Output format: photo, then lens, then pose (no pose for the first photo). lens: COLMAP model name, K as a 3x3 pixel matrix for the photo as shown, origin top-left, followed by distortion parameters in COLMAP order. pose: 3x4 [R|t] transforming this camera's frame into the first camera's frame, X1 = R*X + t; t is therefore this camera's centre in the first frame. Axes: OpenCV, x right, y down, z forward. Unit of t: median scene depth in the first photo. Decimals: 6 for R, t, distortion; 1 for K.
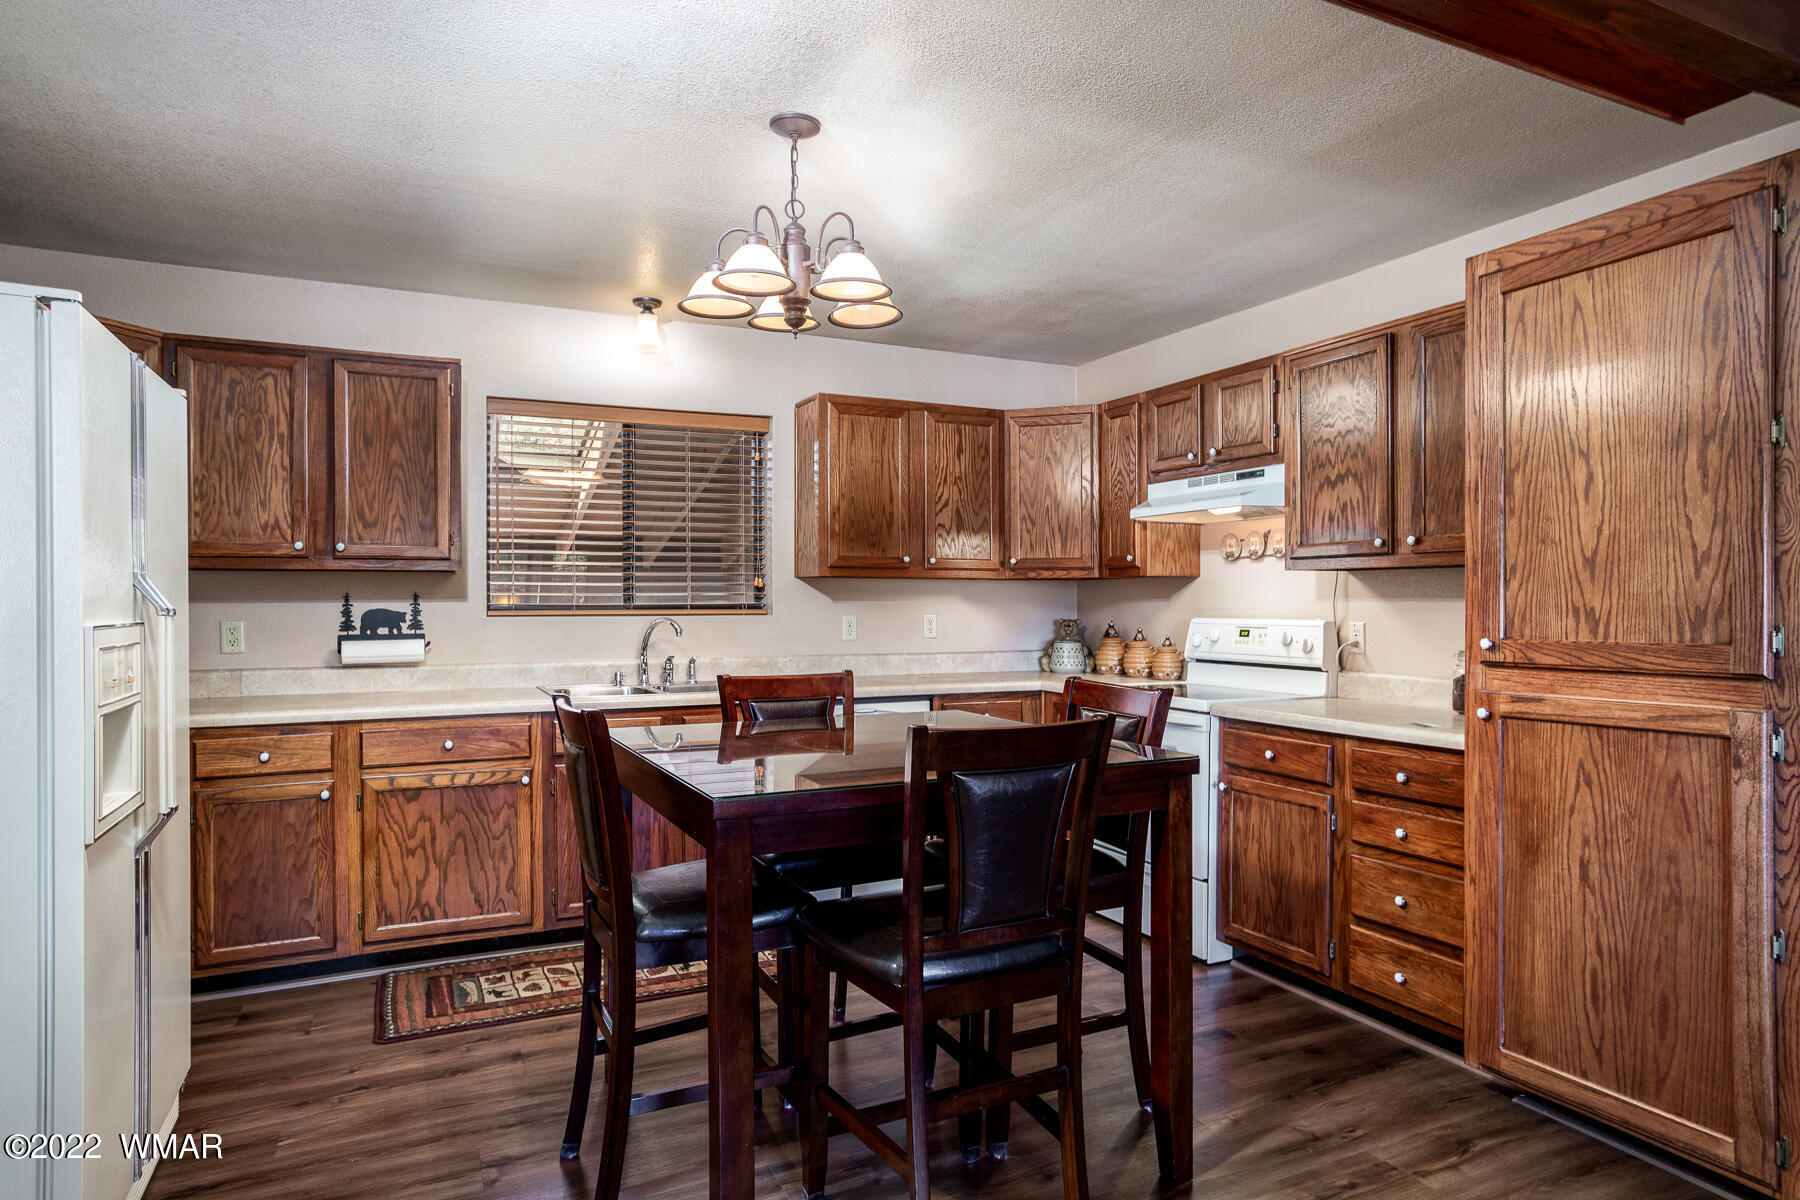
lens RADIAL K [[1087.8, 0, 900.0], [0, 1087.8, 600.0], [0, 0, 1]] dist [0.000554, -0.000077]
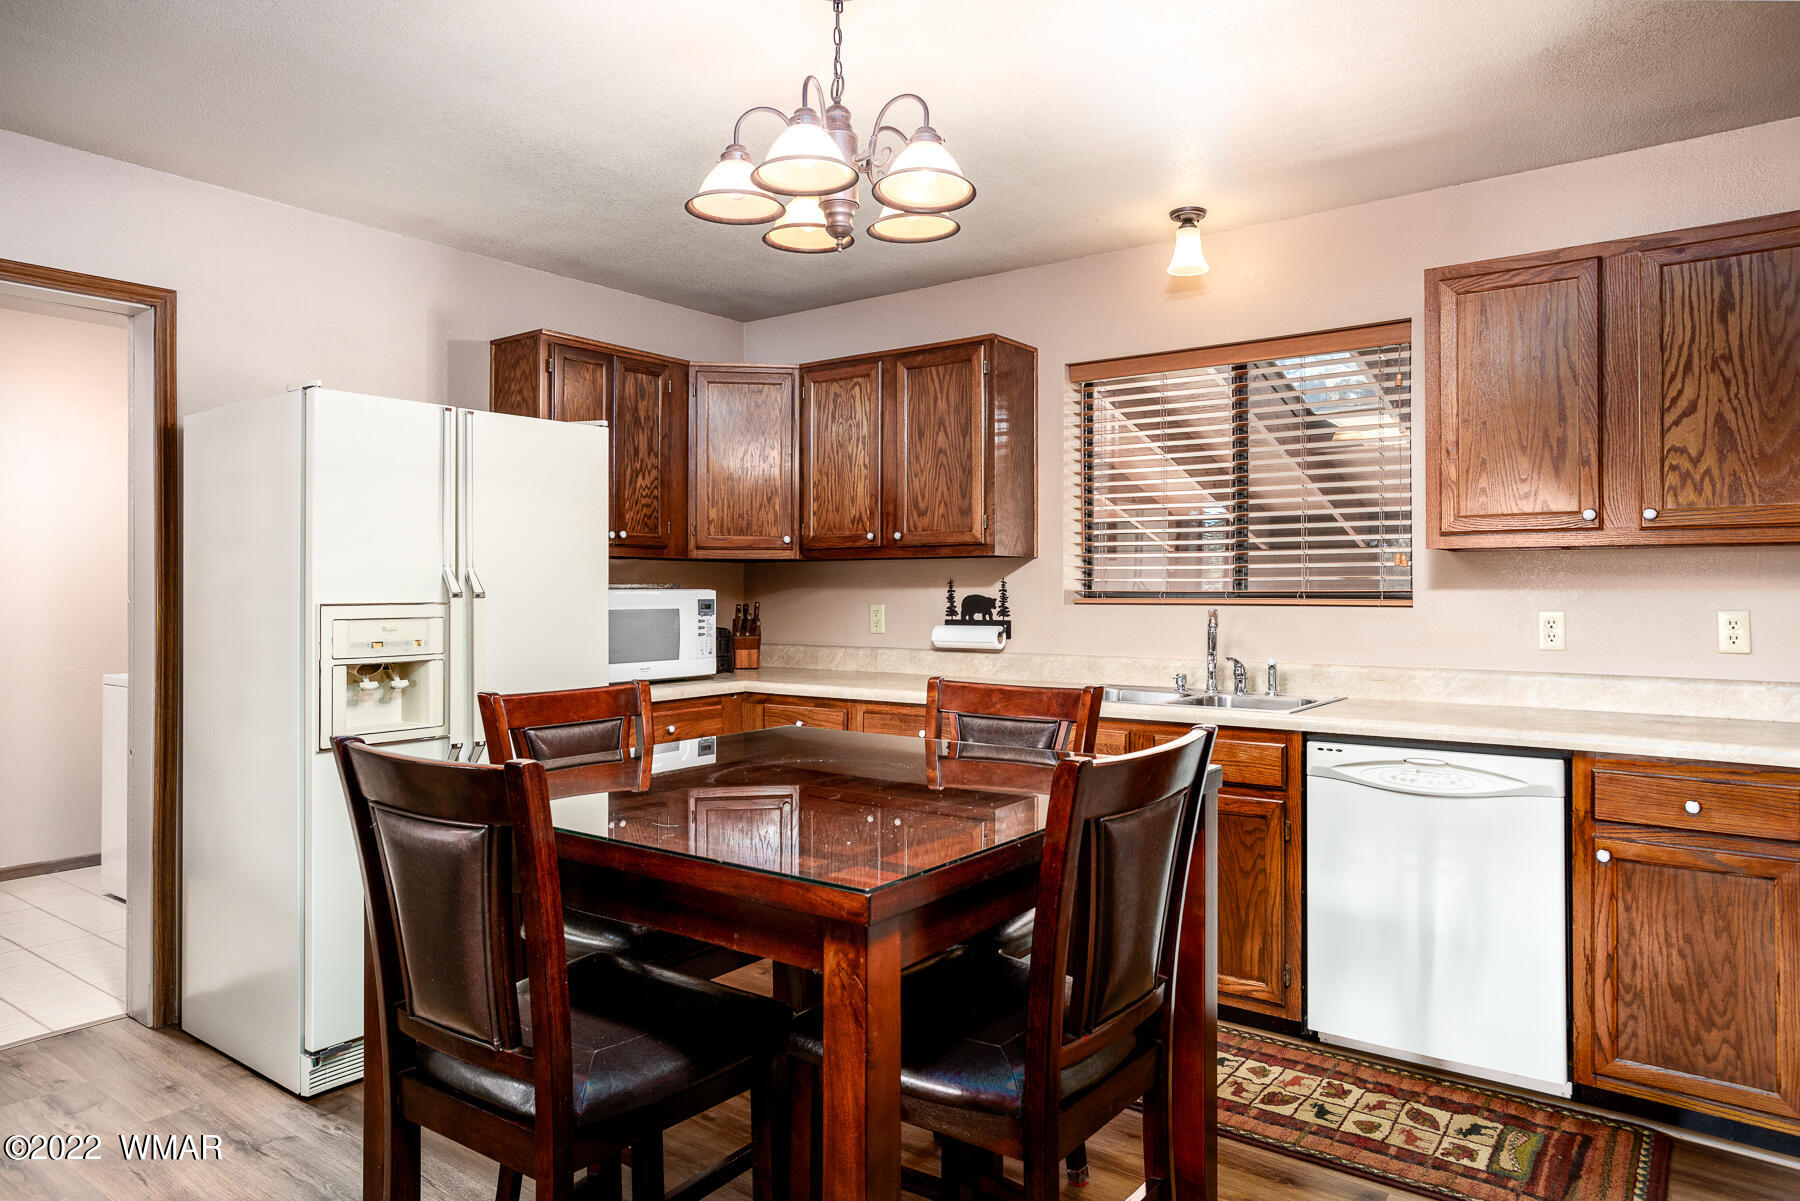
lens RADIAL K [[1153.6, 0, 900.5], [0, 1153.6, 574.4], [0, 0, 1]] dist [0.029482, -0.000028]
pose [[0.475097, -0.010751, -0.879867, 0.437120], [0.000899, 0.999931, -0.011733, 0.001758], [0.879933, 0.004783, 0.475074, 0.434710]]
